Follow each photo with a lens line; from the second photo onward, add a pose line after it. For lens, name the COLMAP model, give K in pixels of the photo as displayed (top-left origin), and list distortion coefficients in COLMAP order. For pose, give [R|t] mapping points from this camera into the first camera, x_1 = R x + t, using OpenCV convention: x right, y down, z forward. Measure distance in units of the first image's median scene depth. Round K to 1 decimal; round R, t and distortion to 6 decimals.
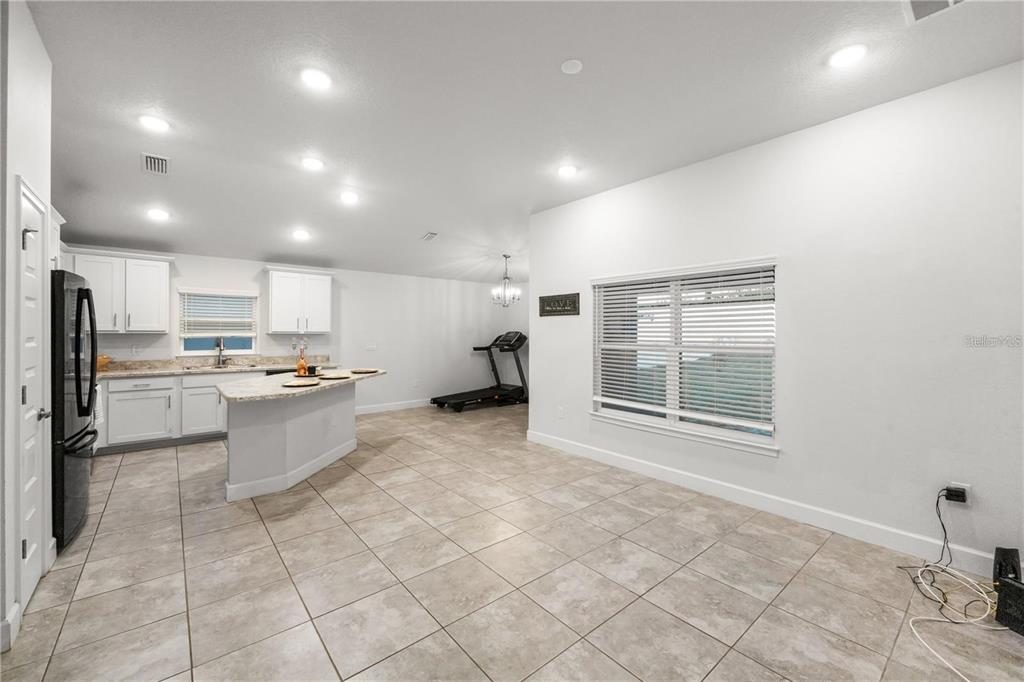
lens RADIAL K [[411.1, 0, 510.2], [0, 411.1, 331.9], [0, 0, 1]] dist [-0.003994, 0.000556]
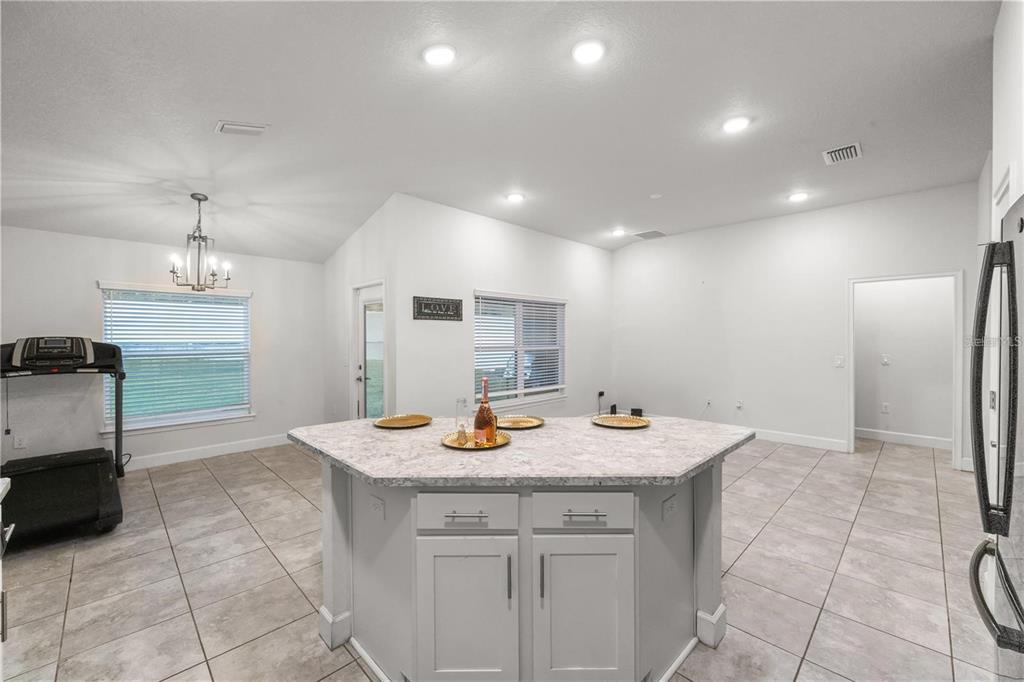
lens RADIAL K [[411.1, 0, 514.0], [0, 411.1, 339.5], [0, 0, 1]] dist [-0.003994, 0.000556]
pose [[-0.092312, -0.007908, 0.995699, -0.839691], [-0.000002, 0.999968, 0.007941, -0.002796], [-0.995730, 0.000731, -0.092309, 0.916722]]
